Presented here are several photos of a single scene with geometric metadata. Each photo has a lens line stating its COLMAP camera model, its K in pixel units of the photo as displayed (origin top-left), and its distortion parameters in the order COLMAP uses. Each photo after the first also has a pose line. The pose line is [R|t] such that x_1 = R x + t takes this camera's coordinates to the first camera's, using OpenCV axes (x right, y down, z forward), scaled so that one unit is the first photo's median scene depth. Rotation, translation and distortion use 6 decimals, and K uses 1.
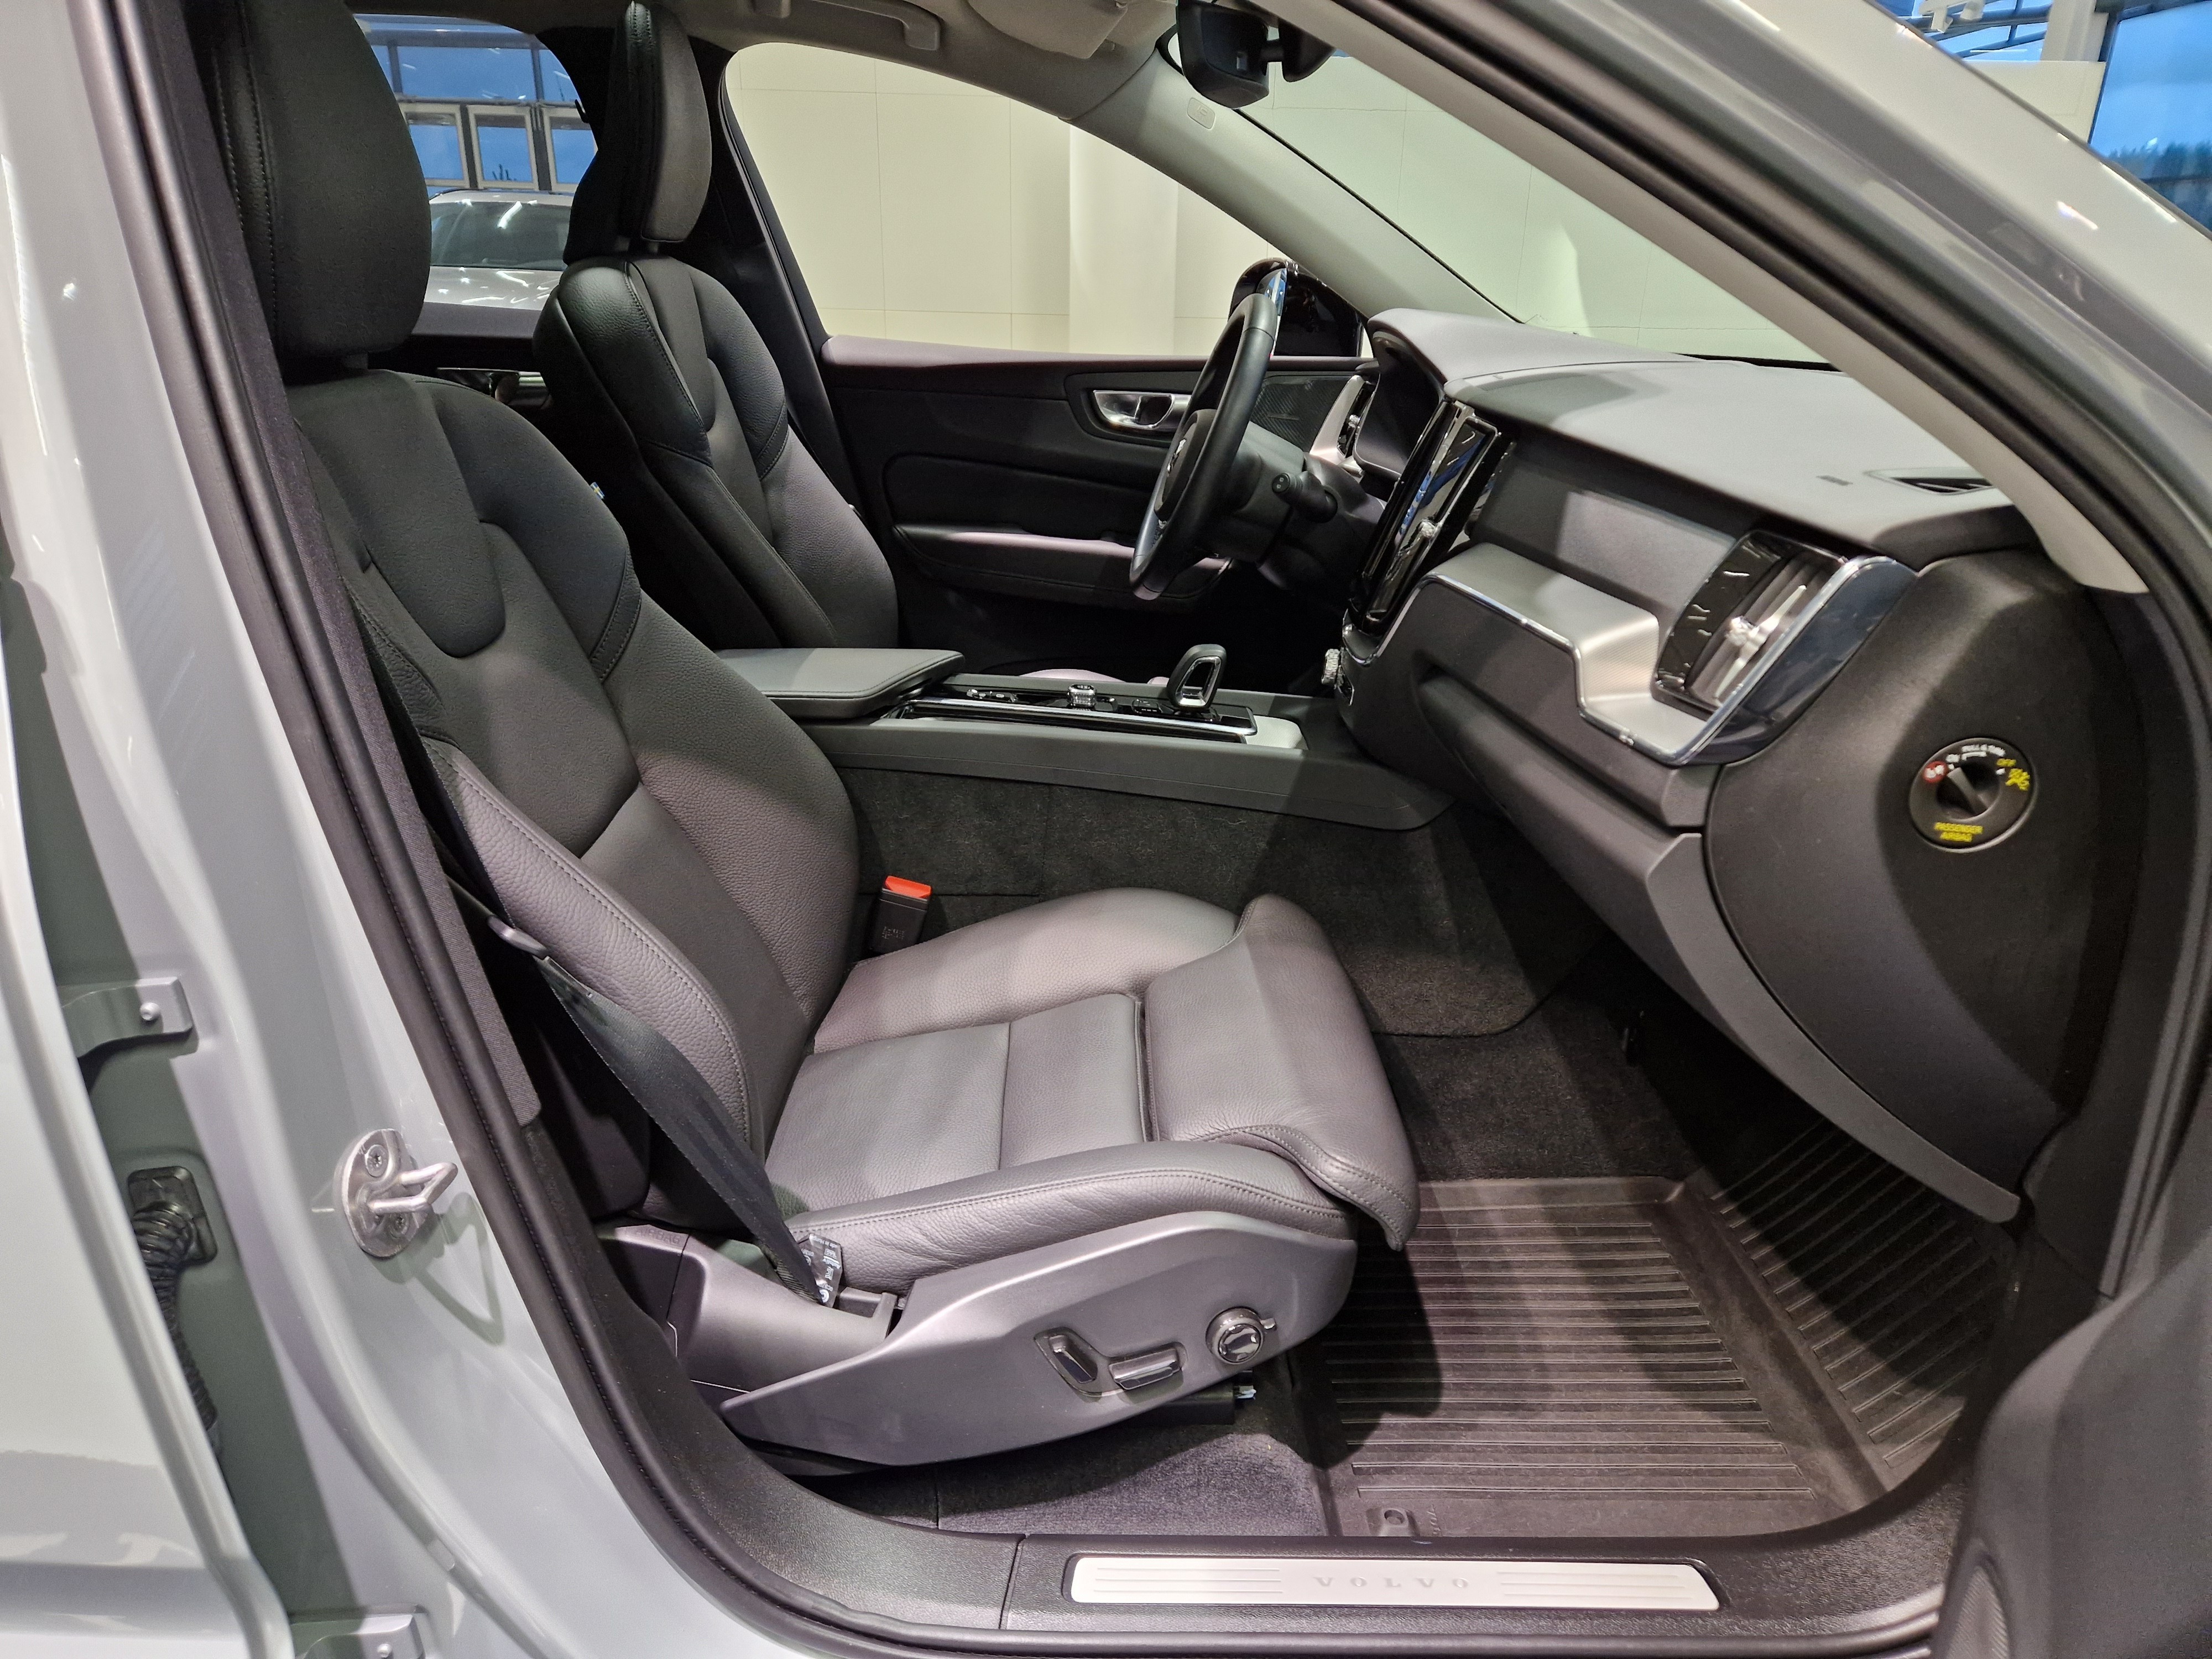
lens RADIAL K [[1476.6, 0, 1113.6], [0, 1476.6, 819.6], [0, 0, 1]] dist [0.039236, -0.011995]
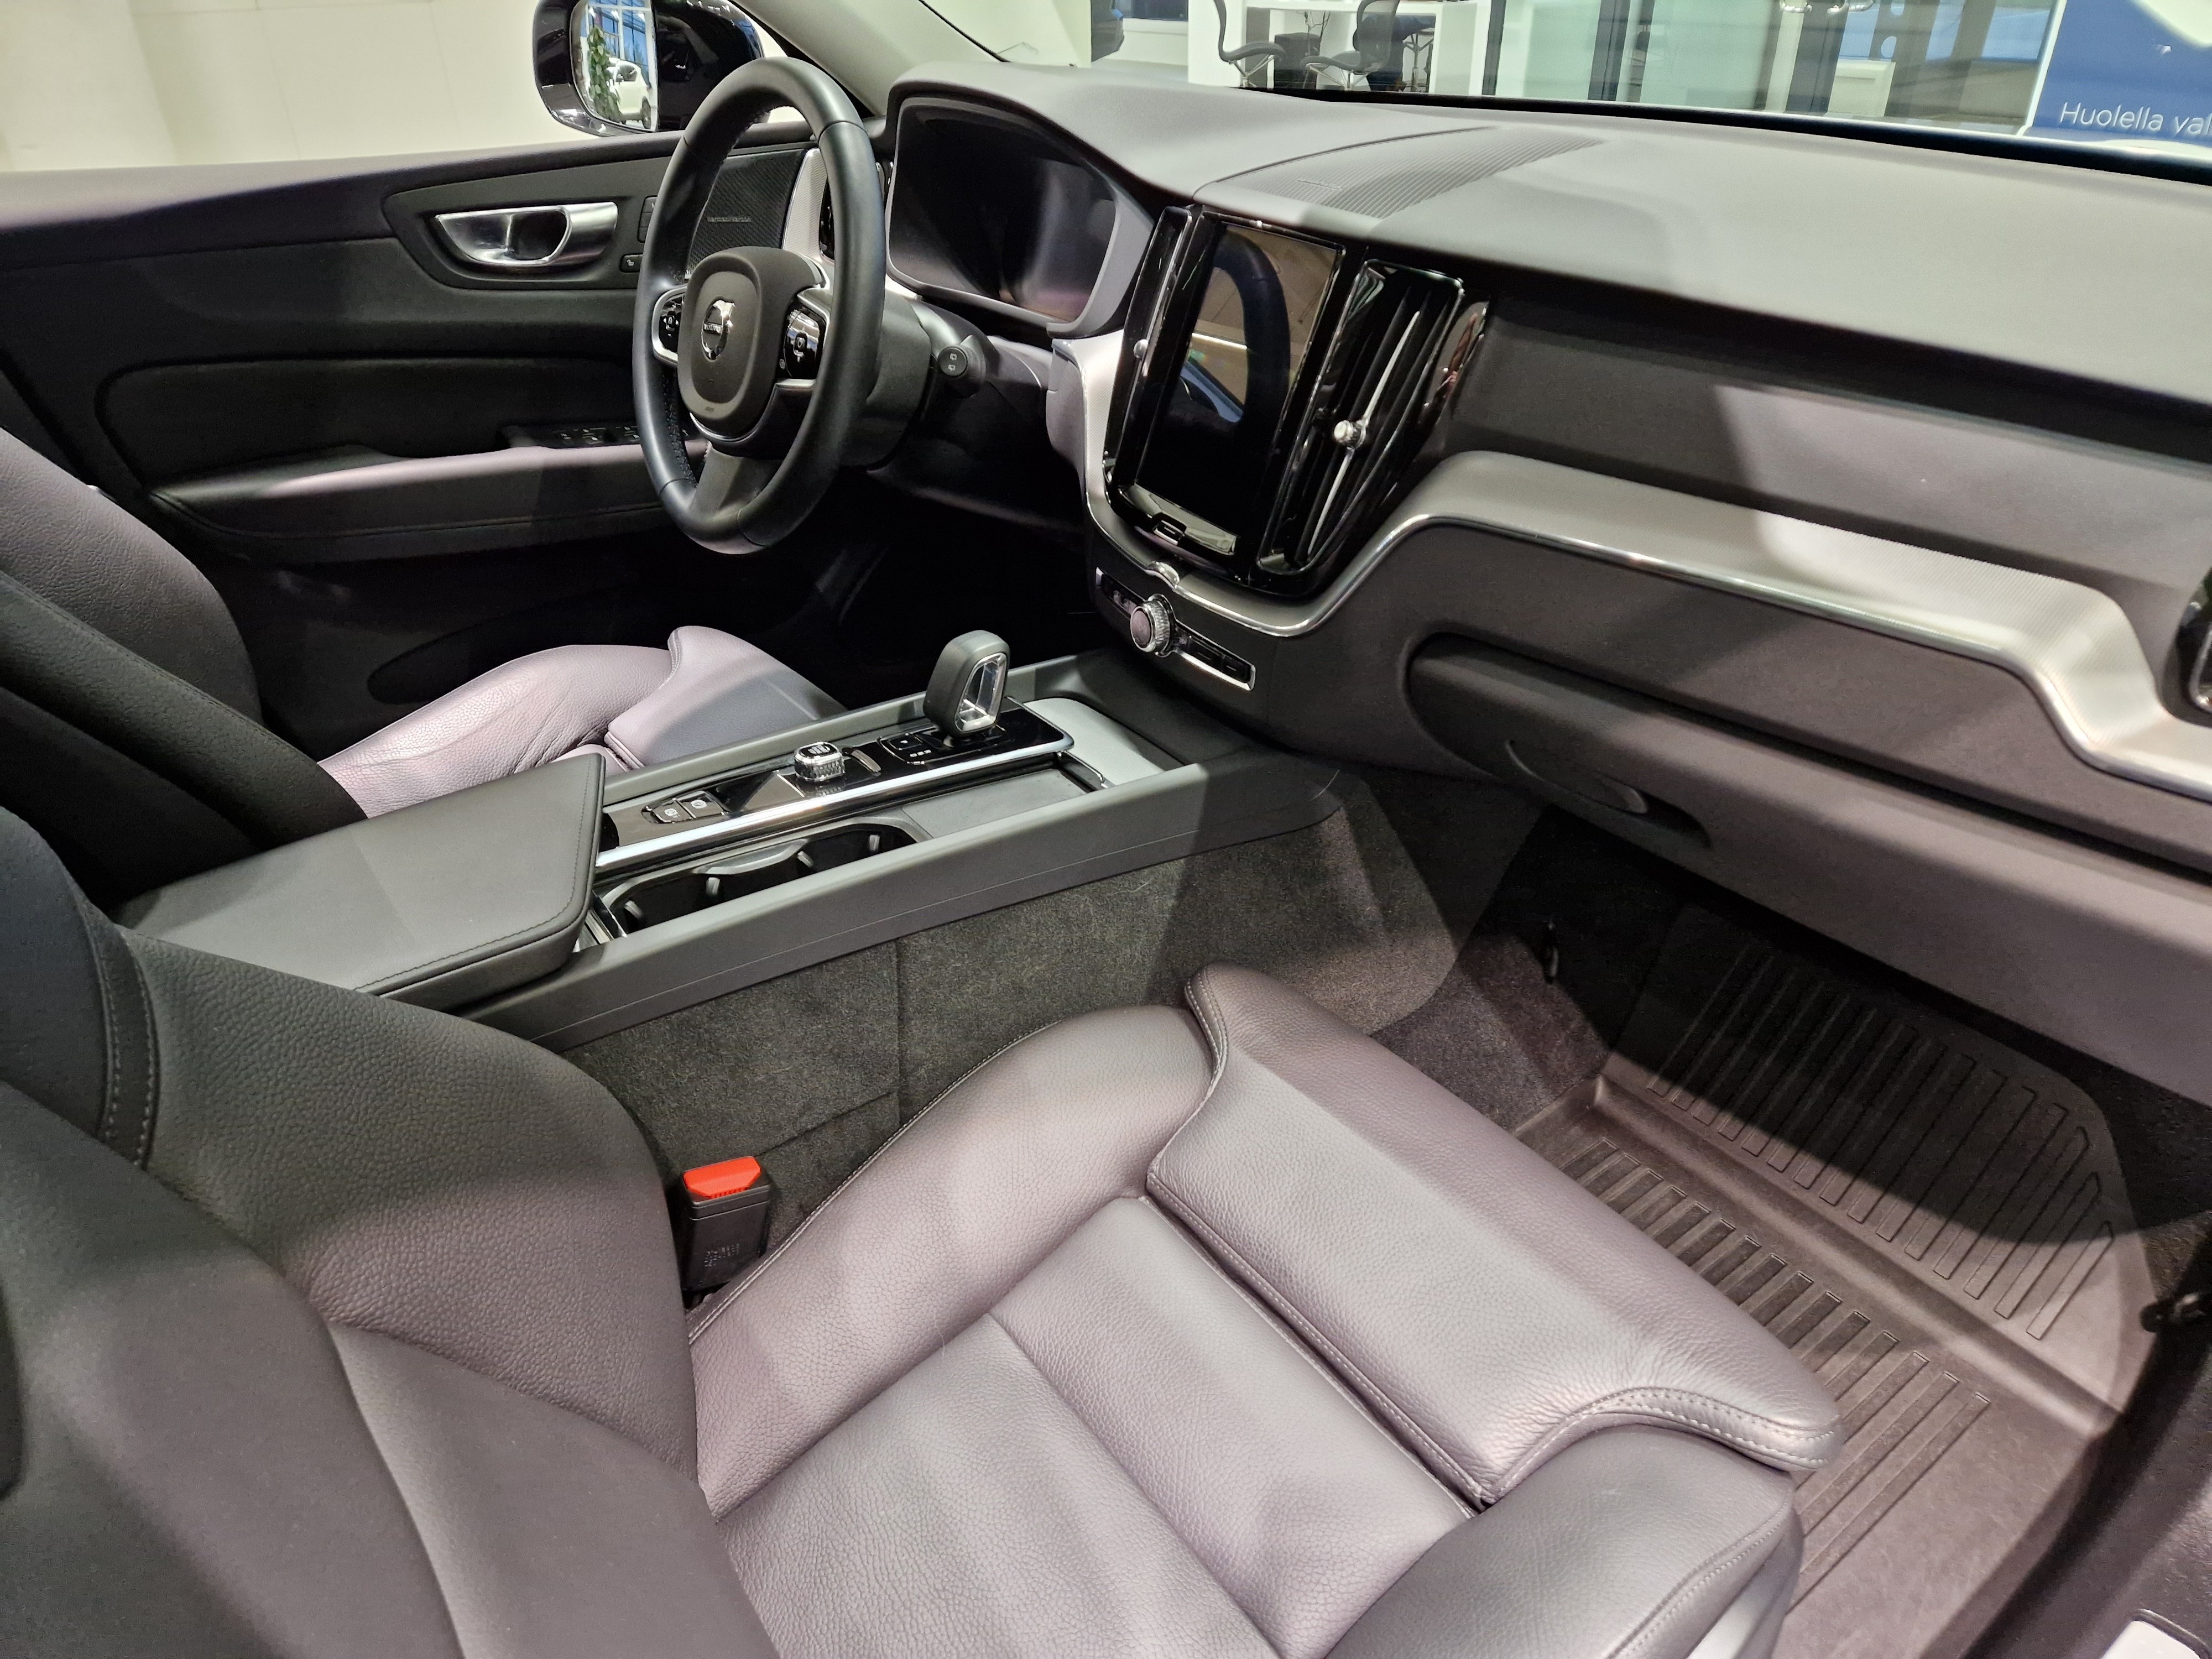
lens RADIAL K [[1476.6, 0, 1110.4], [0, 1476.6, 830.2], [0, 0, 1]] dist [0.039236, -0.011995]
pose [[0.814626, -0.331614, 0.475833, -0.249600], [0.232211, 0.938276, 0.256350, -0.204006], [-0.531473, -0.098335, 0.841348, 0.411251]]
